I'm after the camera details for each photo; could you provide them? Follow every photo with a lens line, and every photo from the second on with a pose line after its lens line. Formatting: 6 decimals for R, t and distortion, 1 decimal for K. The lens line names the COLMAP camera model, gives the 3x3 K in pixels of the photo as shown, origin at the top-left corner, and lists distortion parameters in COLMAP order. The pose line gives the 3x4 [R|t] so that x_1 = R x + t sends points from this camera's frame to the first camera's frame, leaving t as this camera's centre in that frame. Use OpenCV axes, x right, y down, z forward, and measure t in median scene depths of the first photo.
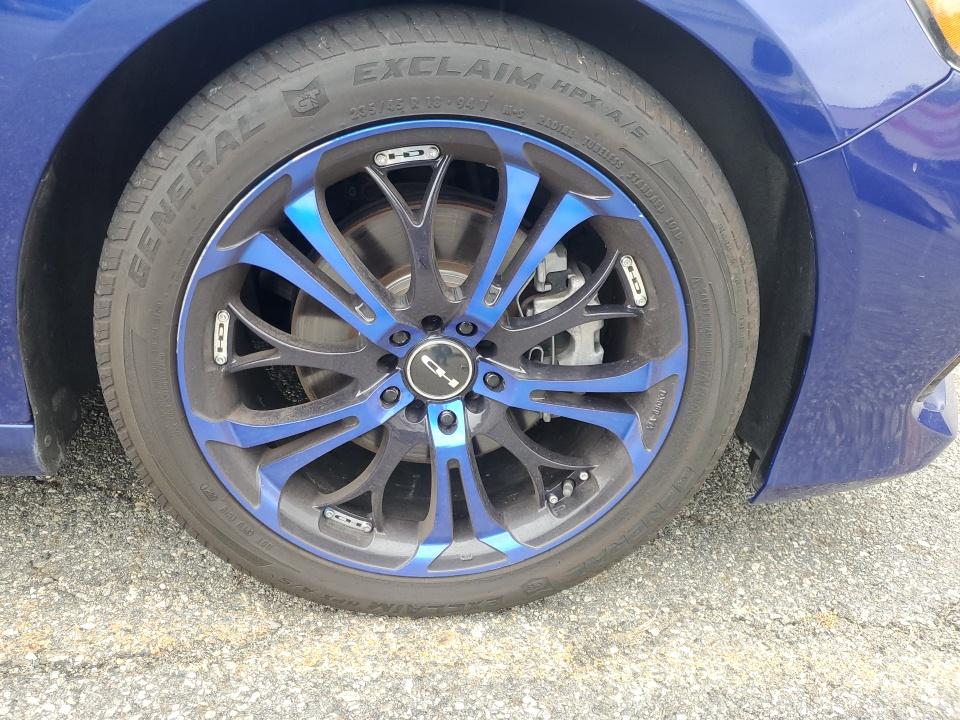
lens RADIAL K [[744.8, 0, 477.2], [0, 744.8, 369.3], [0, 0, 1]] dist [0.022007, -0.006003]
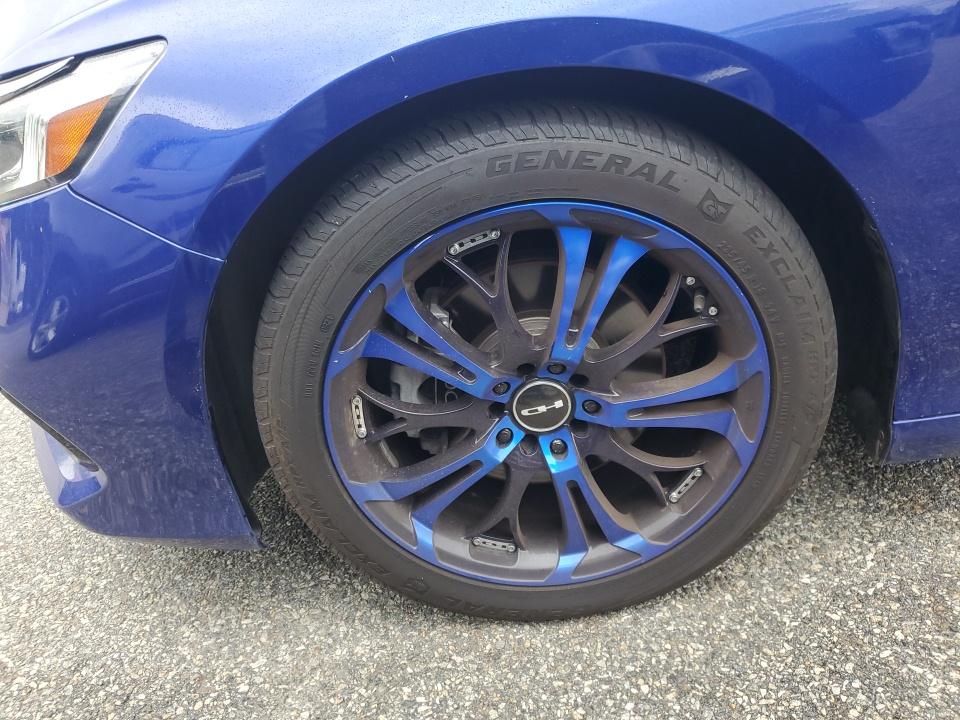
lens RADIAL K [[744.8, 0, 470.9], [0, 744.8, 356.5], [0, 0, 1]] dist [0.022007, -0.006003]
pose [[0.959641, -0.196184, -0.201497, 0.086319], [0.199351, 0.979917, -0.004656, -0.089113], [0.198363, -0.035700, 0.979478, -0.128327]]
